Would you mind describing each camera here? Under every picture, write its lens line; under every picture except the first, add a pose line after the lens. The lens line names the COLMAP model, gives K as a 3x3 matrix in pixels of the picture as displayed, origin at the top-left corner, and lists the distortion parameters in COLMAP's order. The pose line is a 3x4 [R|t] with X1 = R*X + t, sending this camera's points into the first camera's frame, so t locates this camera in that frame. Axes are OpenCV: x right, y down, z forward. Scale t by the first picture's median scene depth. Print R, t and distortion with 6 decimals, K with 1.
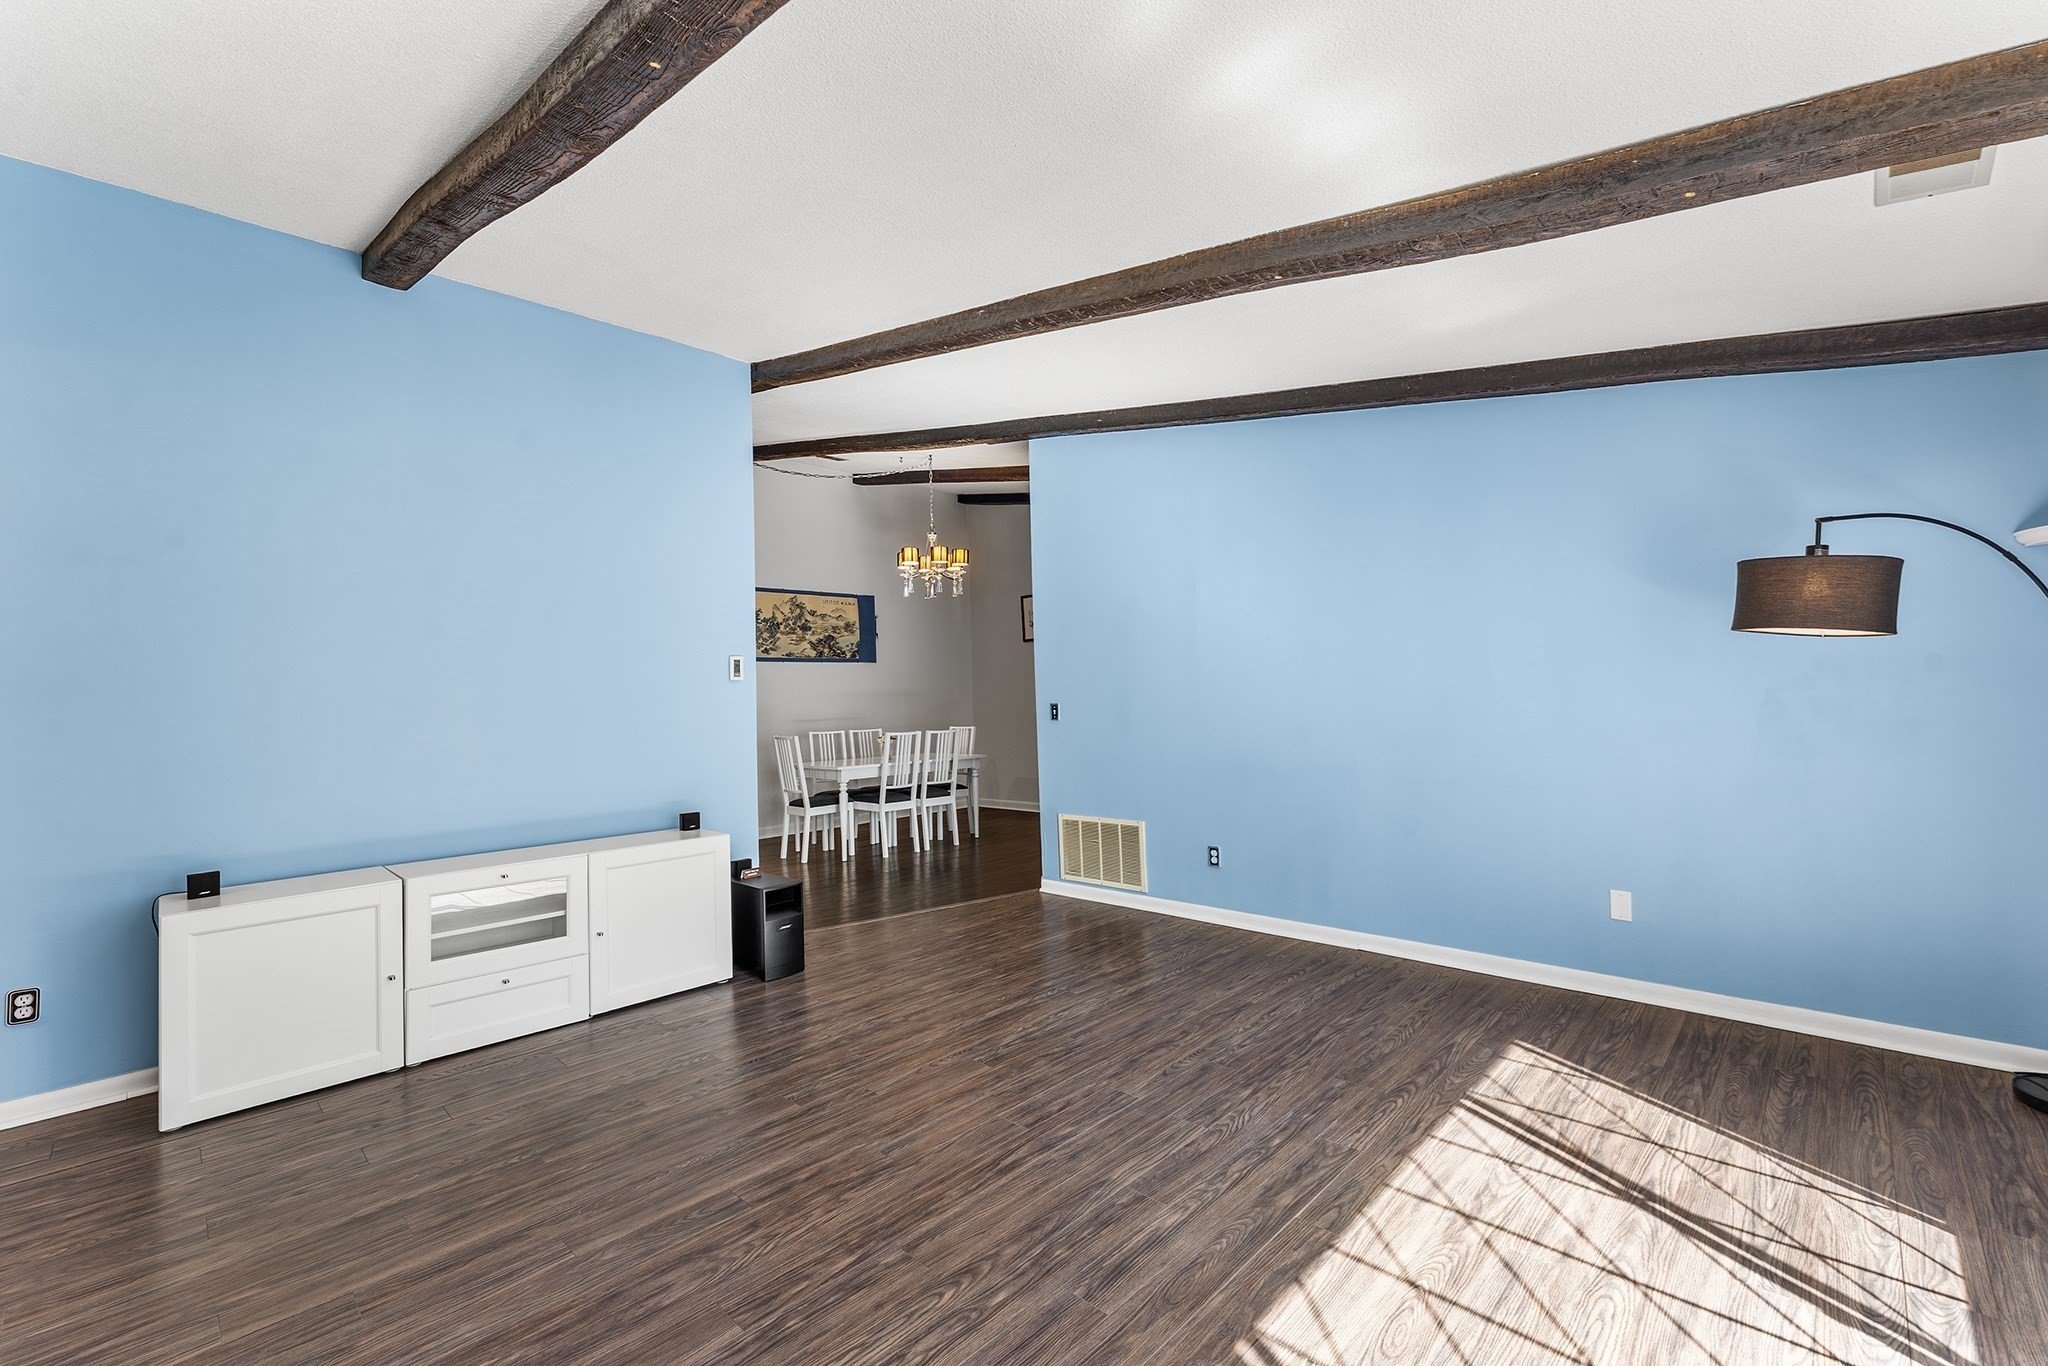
lens RADIAL K [[852.4, 0, 1033.0], [0, 852.4, 663.0], [0, 0, 1]] dist [-0.001250, -0.000269]
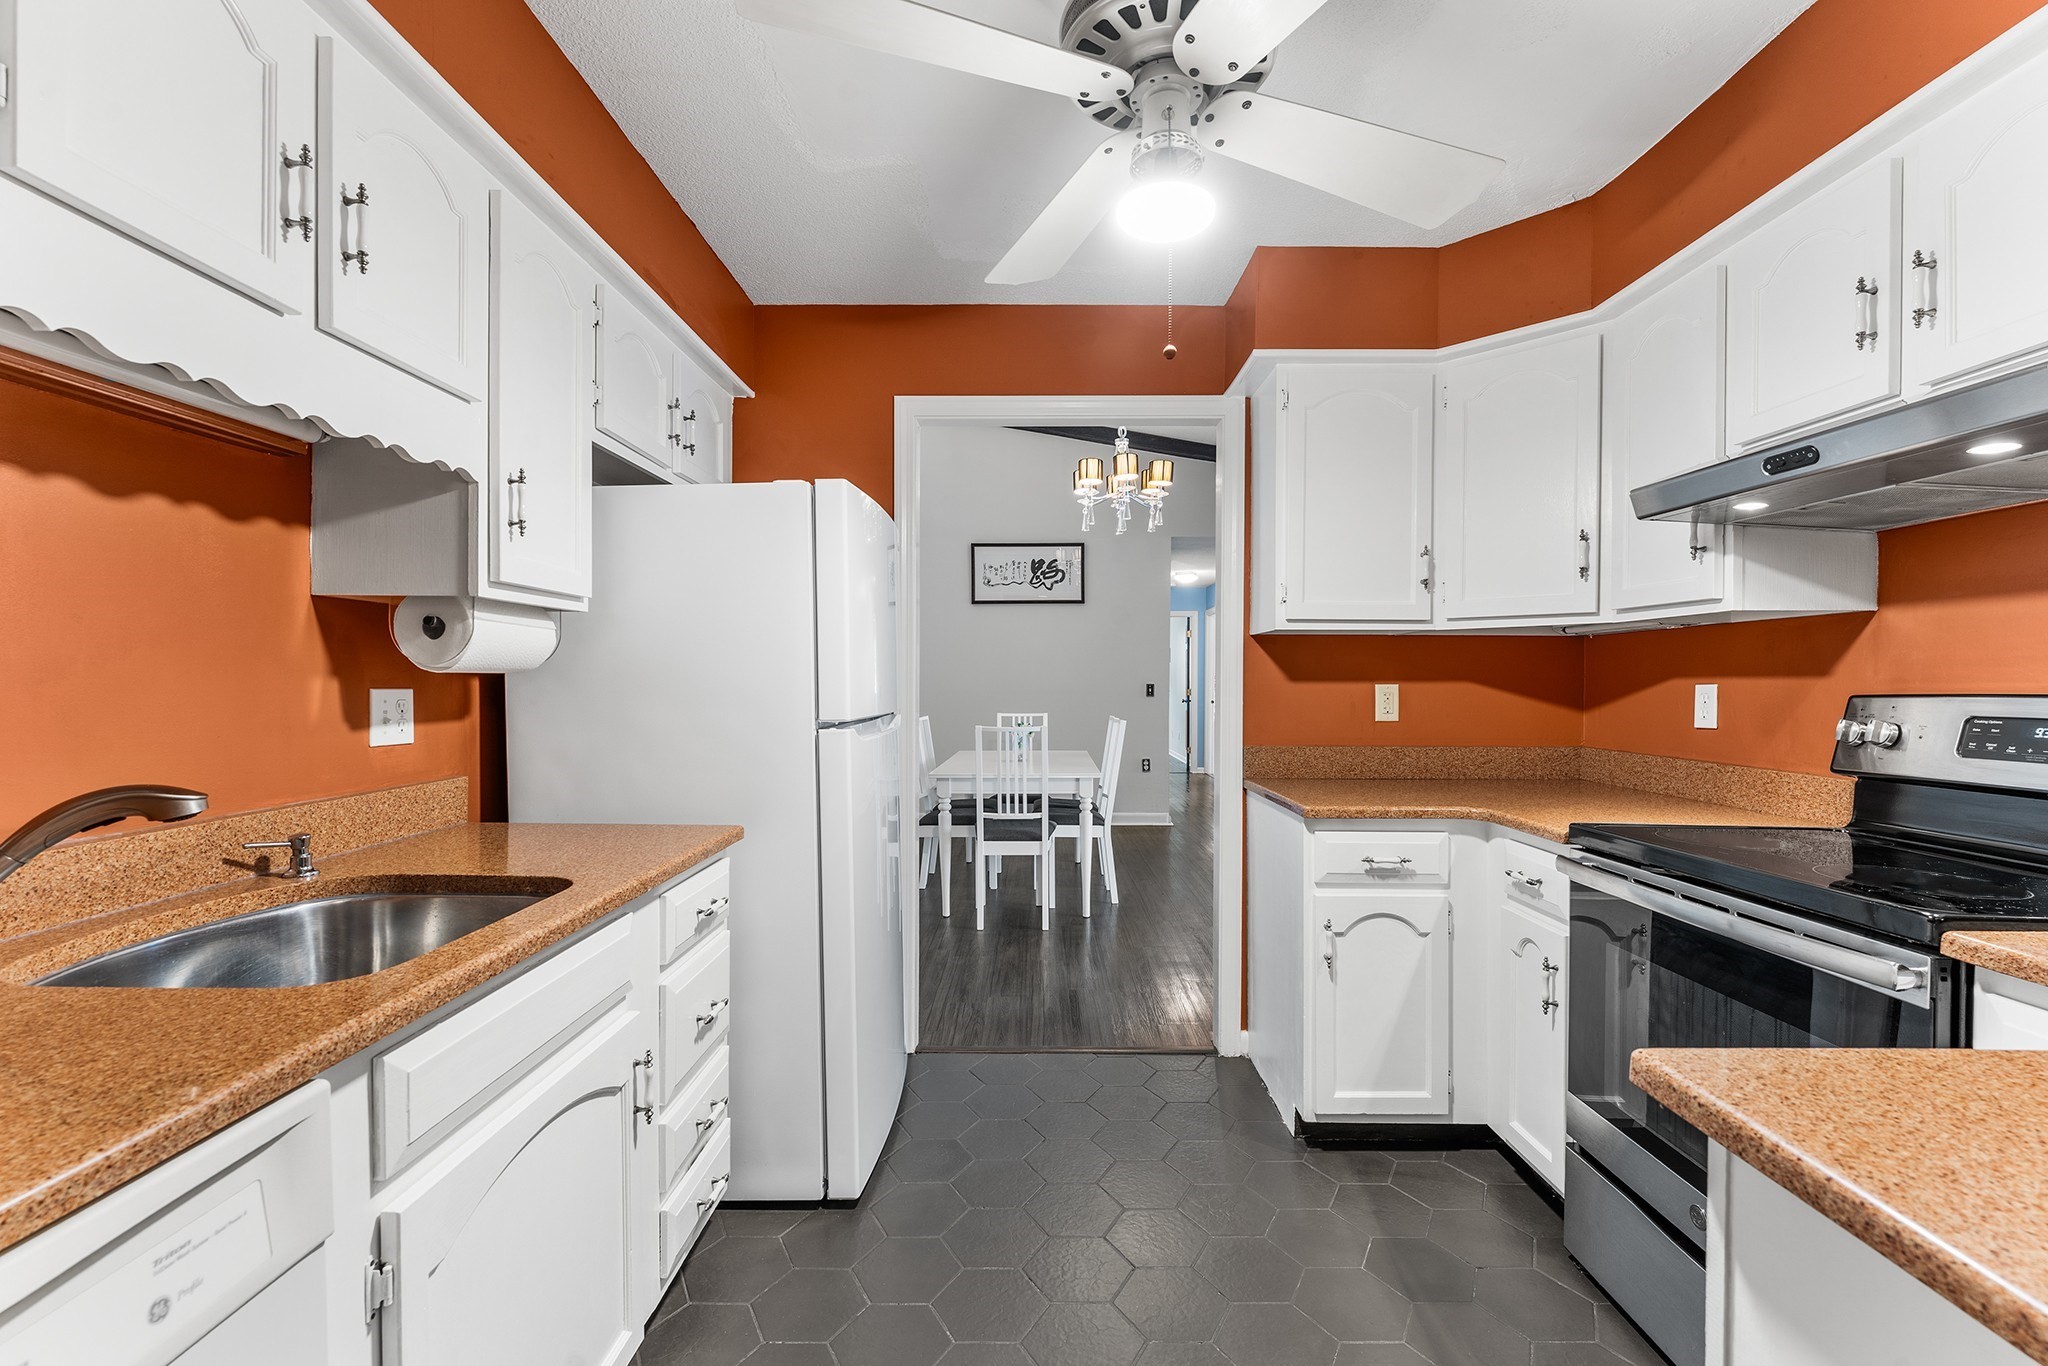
lens RADIAL K [[884.4, 0, 1024.0], [0, 884.4, 683.0], [0, 0, 1]] dist [-0.001675, -0.000466]
pose [[0.728841, 0.029751, 0.684036, -1.371322], [-0.051580, 0.998602, 0.011526, 0.089383], [-0.682737, -0.043683, 0.729357, 1.018475]]
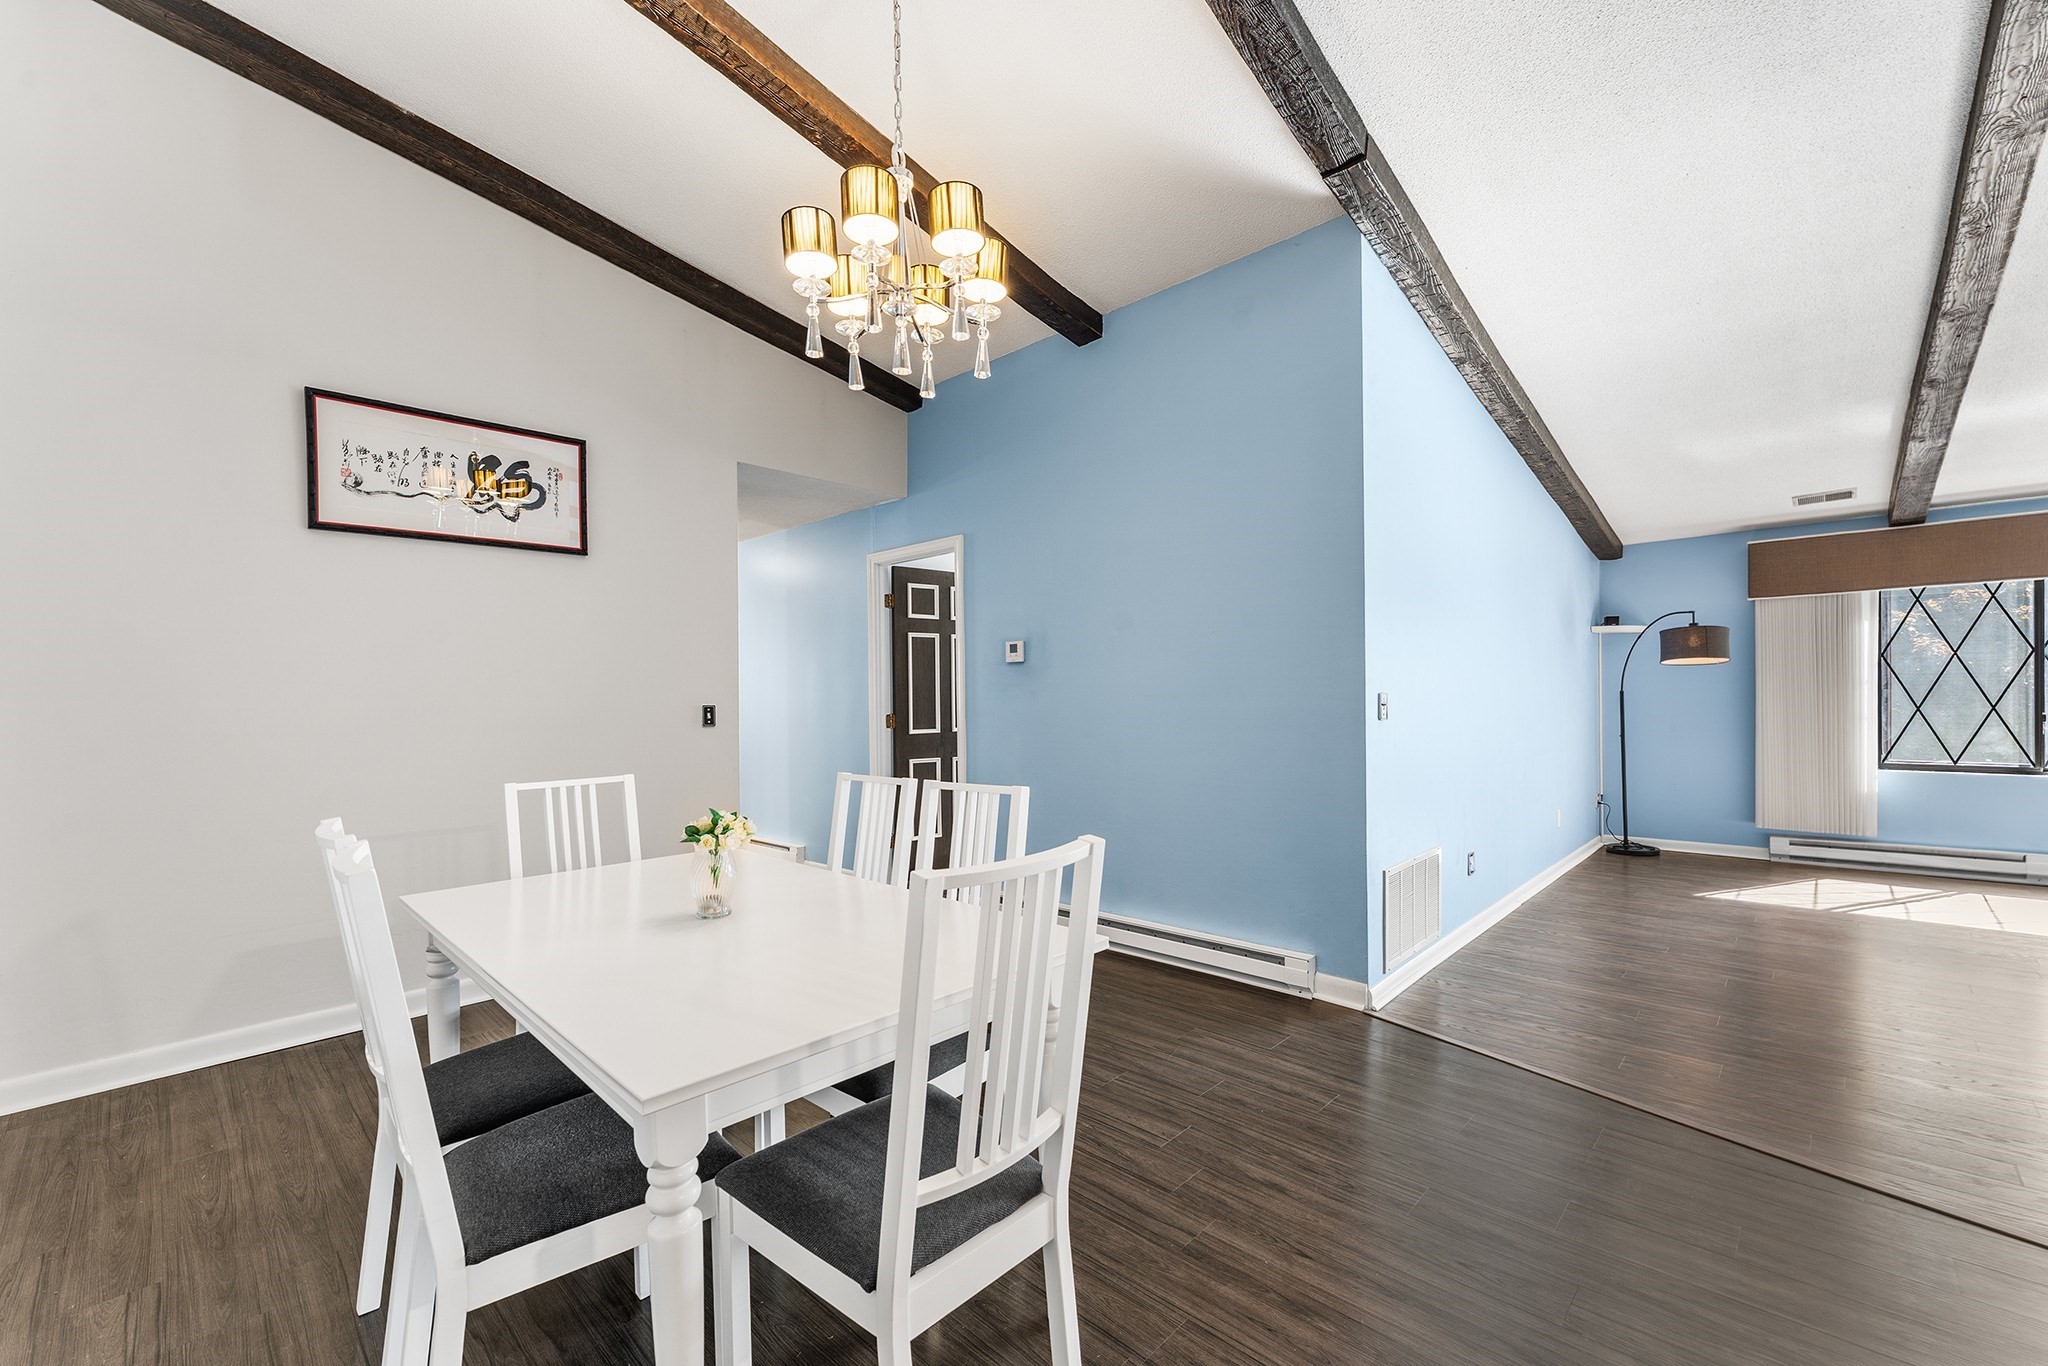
lens RADIAL K [[827.0, 0, 1016.8], [0, 827.0, 704.0], [0, 0, 1]] dist [-0.003016, -0.000072]
pose [[0.005181, 0.021198, 0.999762, -0.865242], [-0.024363, 0.999481, -0.021066, 0.112752], [-0.999690, -0.024248, 0.005695, 1.913936]]
